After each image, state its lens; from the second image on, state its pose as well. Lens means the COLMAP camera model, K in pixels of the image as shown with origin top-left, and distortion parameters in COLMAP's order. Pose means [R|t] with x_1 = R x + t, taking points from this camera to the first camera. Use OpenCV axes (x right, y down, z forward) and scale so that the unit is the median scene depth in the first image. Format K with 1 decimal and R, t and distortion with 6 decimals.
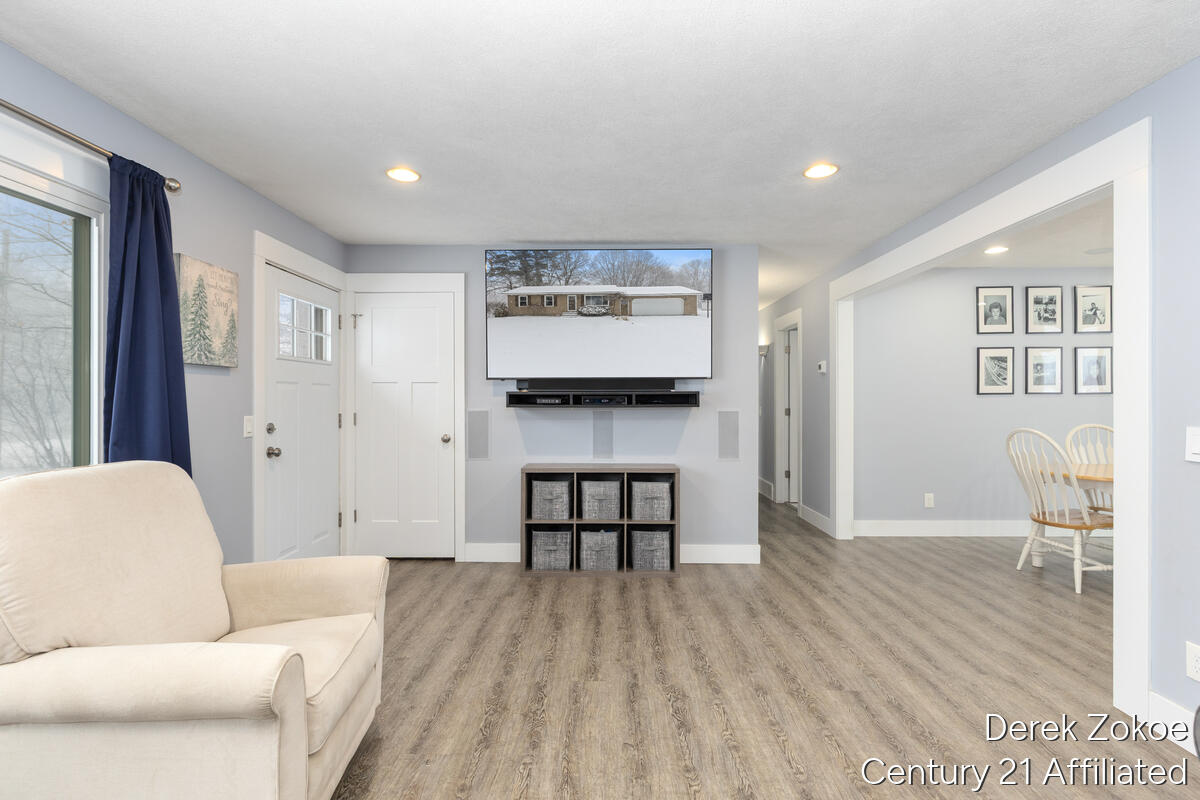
lens RADIAL K [[551.7, 0, 587.9], [0, 551.7, 395.8], [0, 0, 1]] dist [-0.000201, -0.001358]
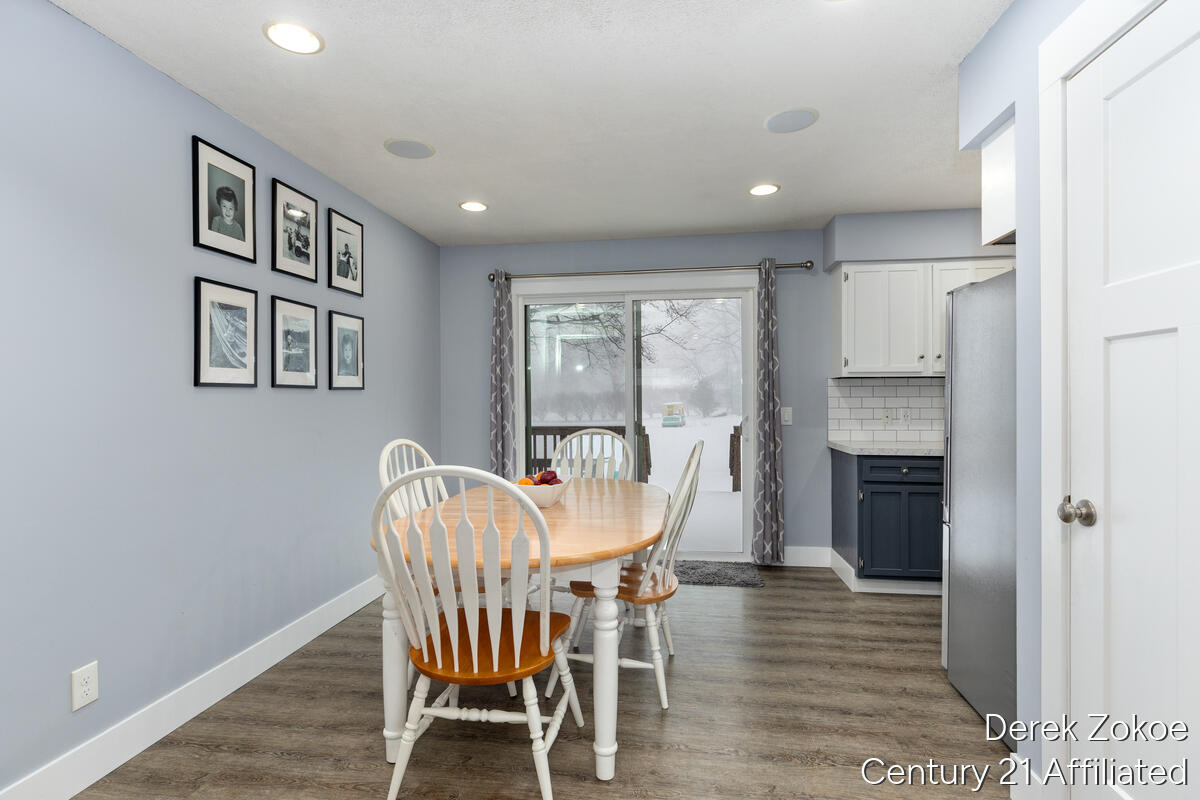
lens RADIAL K [[574.3, 0, 603.3], [0, 574.3, 402.1], [0, 0, 1]] dist [-0.003249, -0.000610]
pose [[0.096342, -0.004721, 0.995337, 0.423290], [0.003021, 0.999986, 0.004451, 0.013437], [-0.995344, 0.002578, 0.096355, 0.931705]]
